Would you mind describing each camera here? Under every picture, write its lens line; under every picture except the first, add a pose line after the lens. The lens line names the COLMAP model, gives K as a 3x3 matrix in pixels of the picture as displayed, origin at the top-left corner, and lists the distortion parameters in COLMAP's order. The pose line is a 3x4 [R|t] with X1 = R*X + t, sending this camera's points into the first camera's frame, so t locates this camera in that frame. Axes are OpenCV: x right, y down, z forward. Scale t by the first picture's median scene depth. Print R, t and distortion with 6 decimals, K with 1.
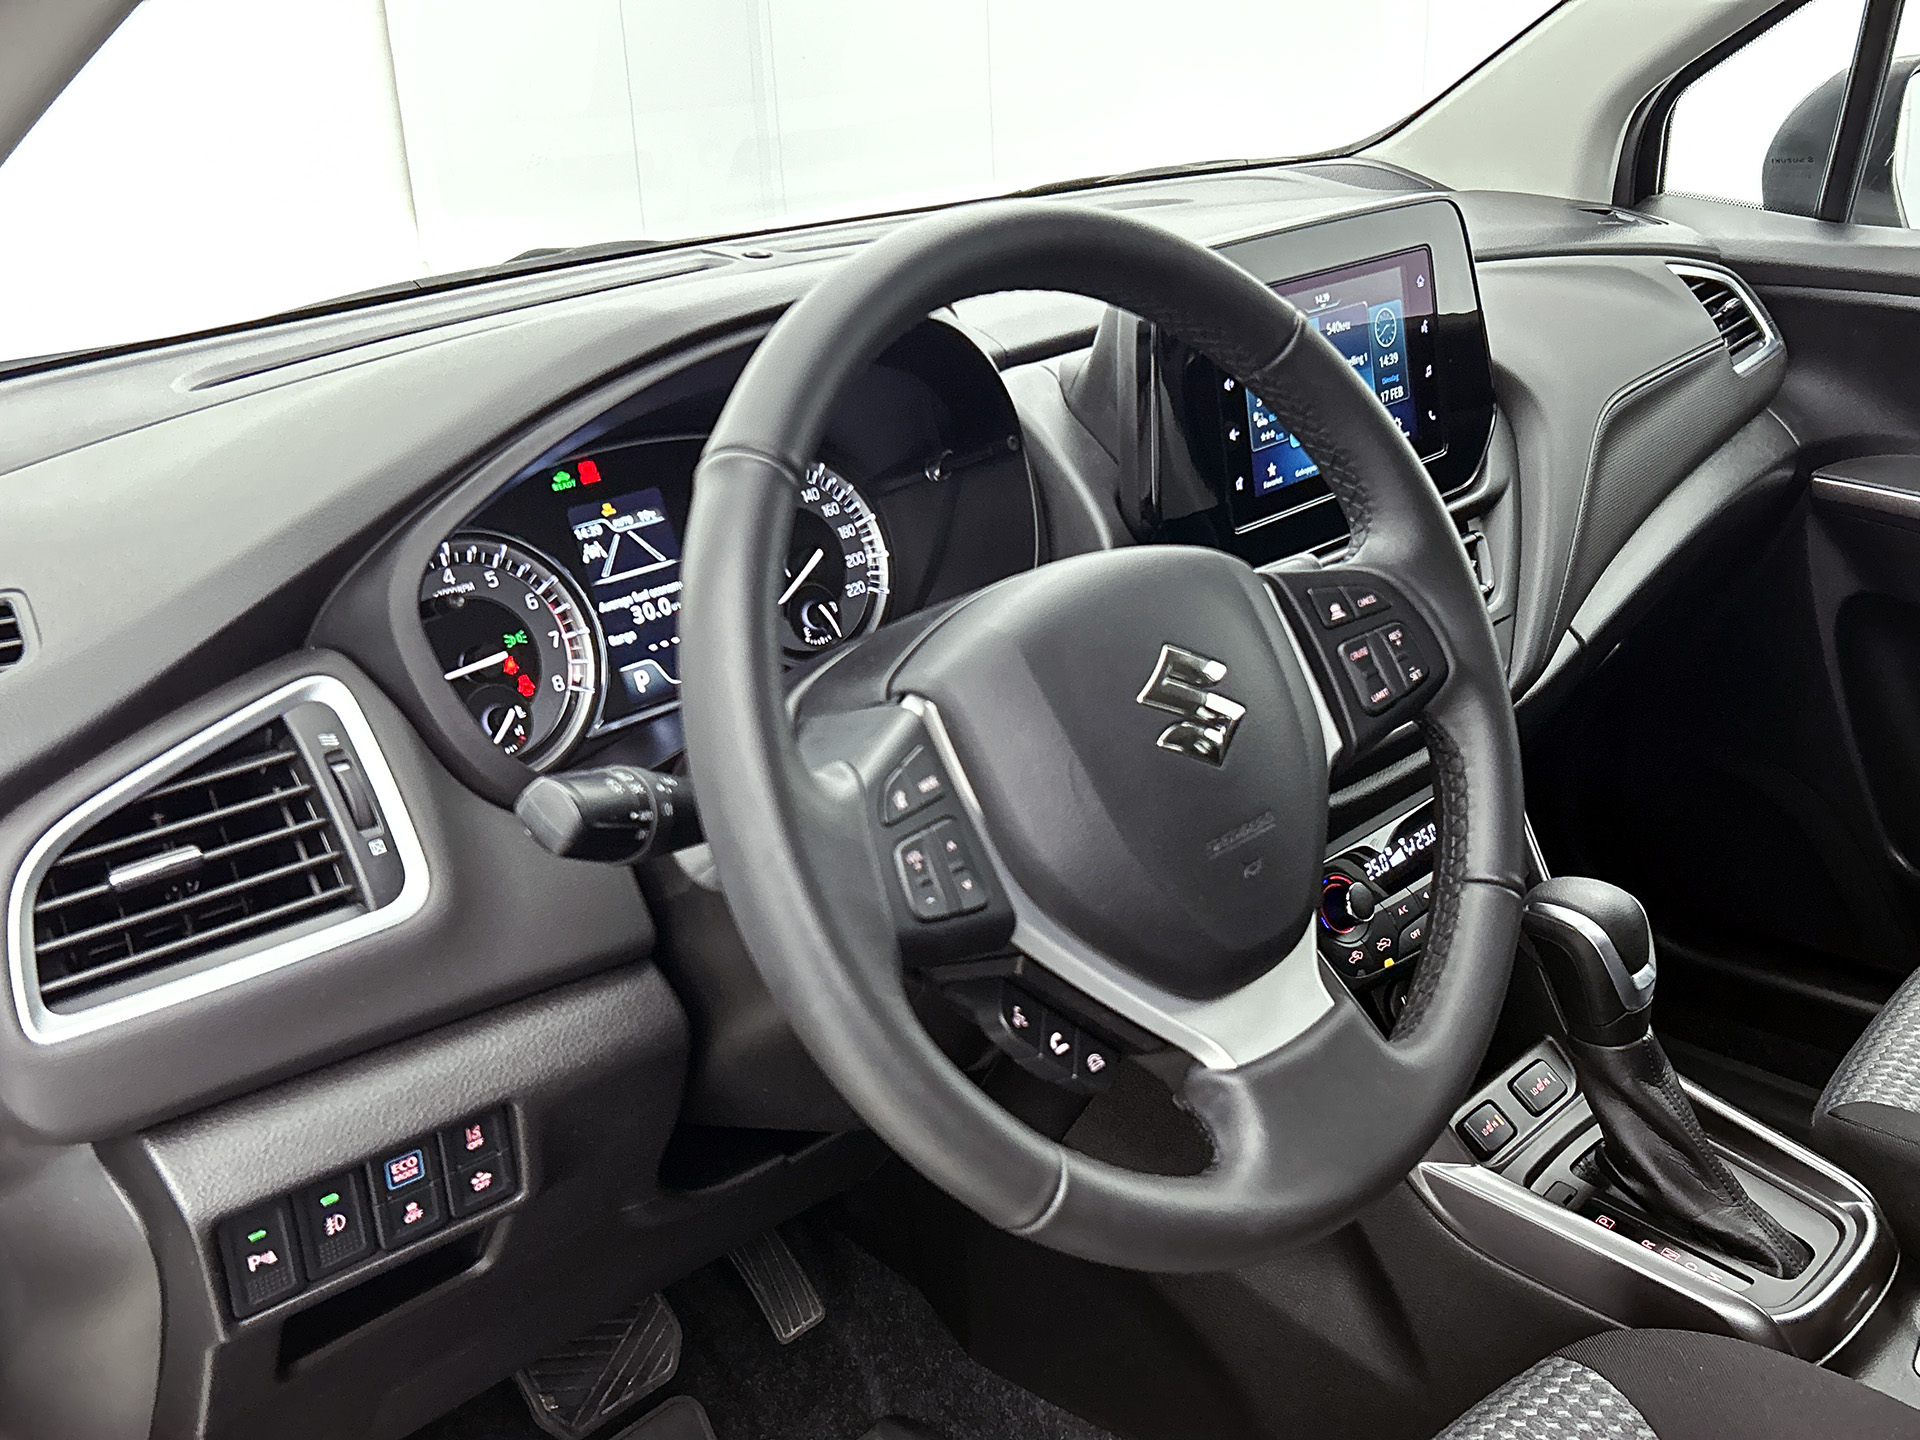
lens RADIAL K [[1915.7, 0, 994.9], [0, 1915.7, 728.3], [0, 0, 1]] dist [0.020752, 0.000000]
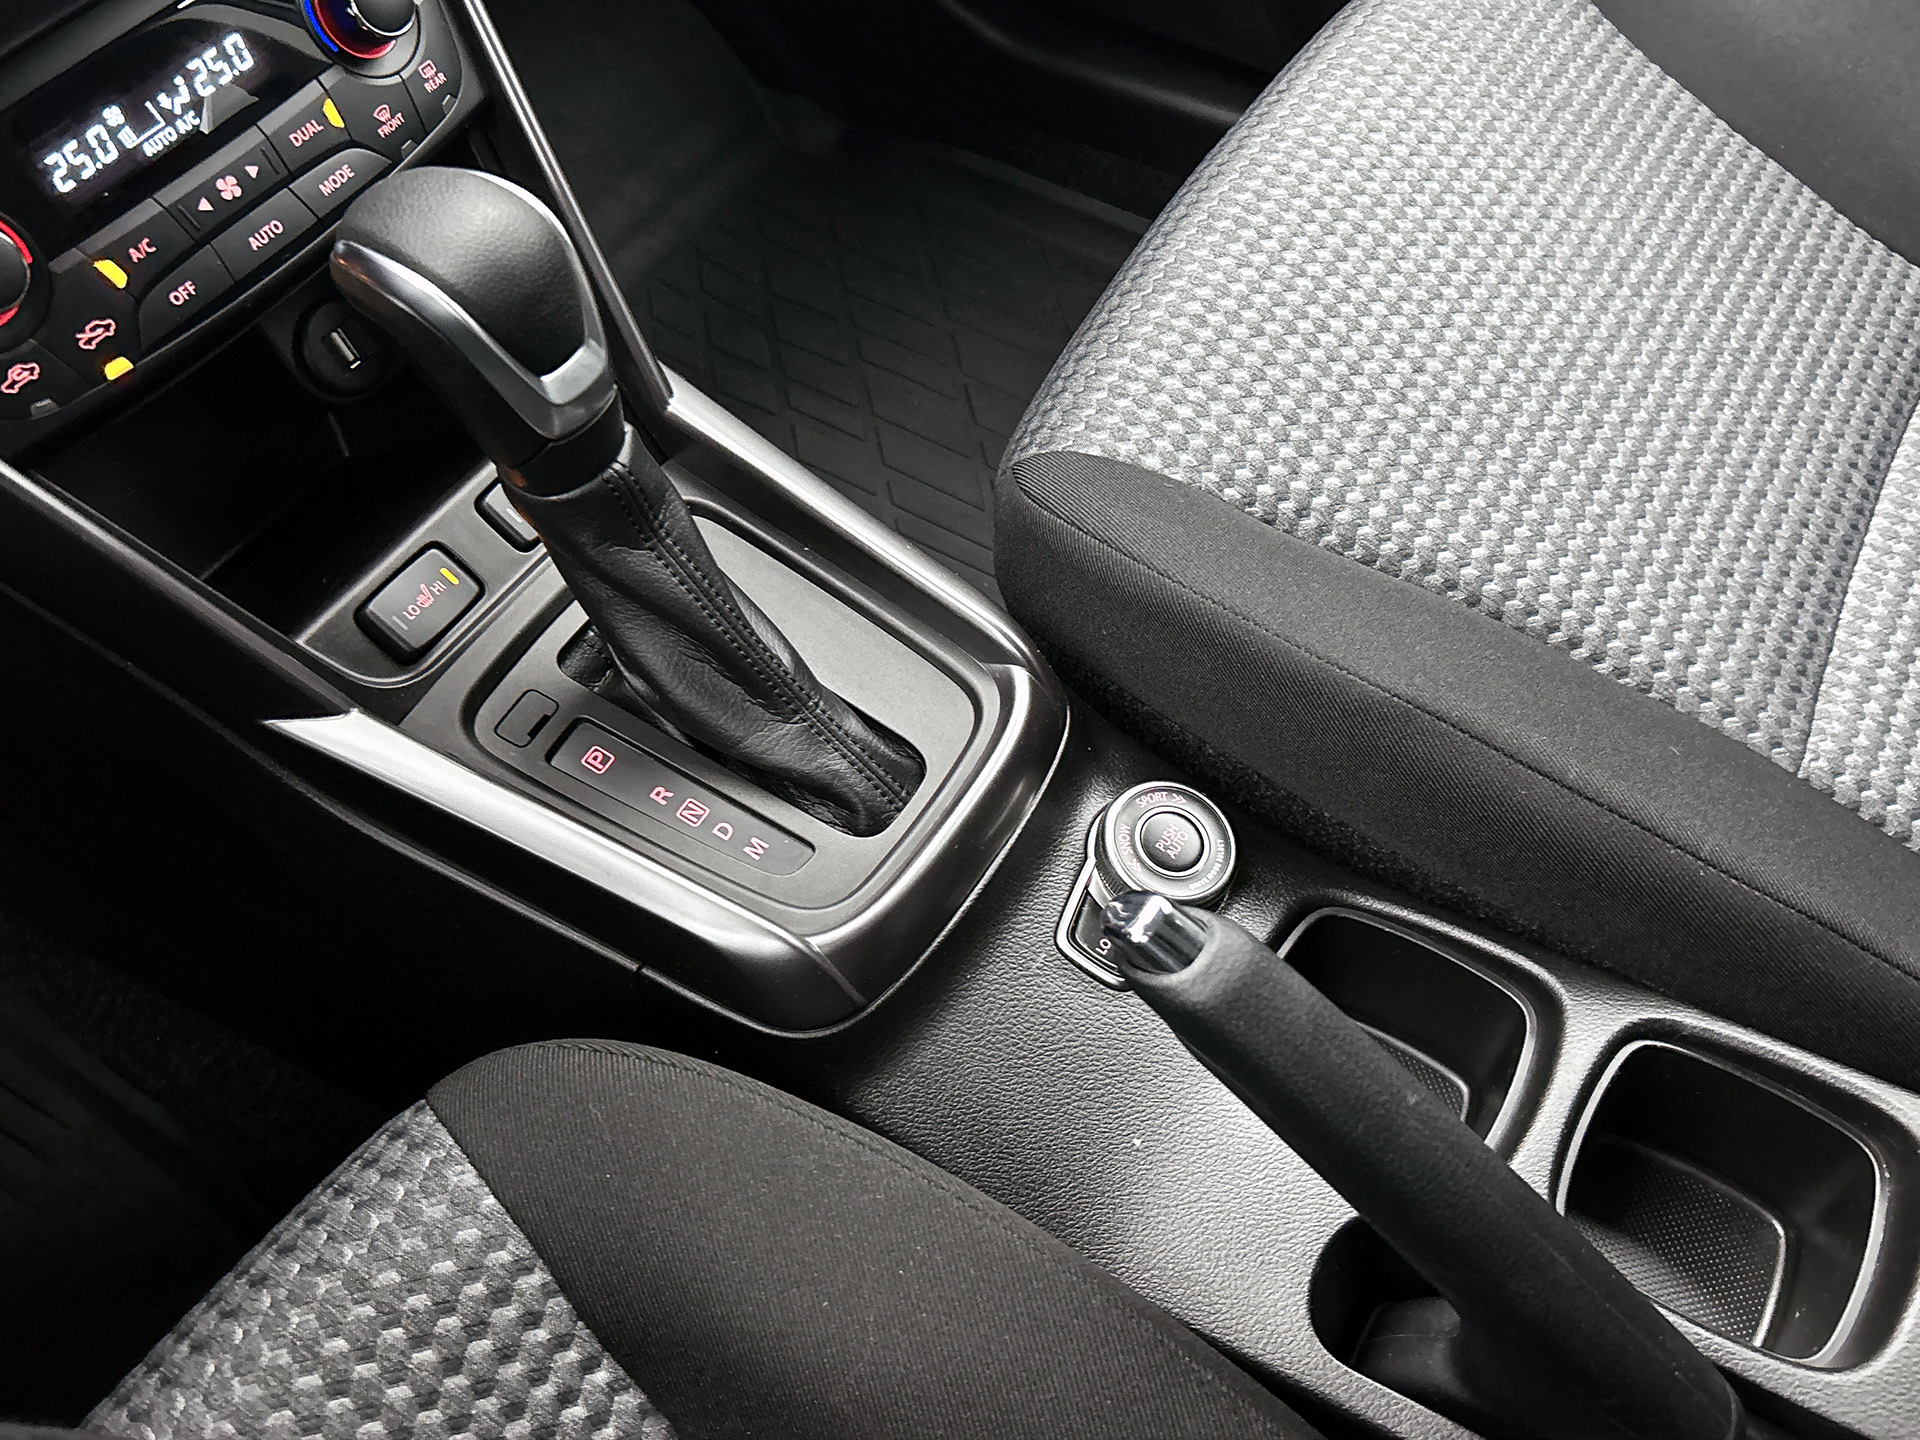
lens RADIAL K [[1637.4, 0, 959.7], [0, 1637.4, 705.7], [0, 0, 1]] dist [-0.000688, 0.009400]
pose [[0.978944, -0.144956, 0.143727, 0.403912], [0.045613, 0.841621, 0.538138, -0.029779], [-0.198970, -0.520251, 0.830512, 0.637991]]
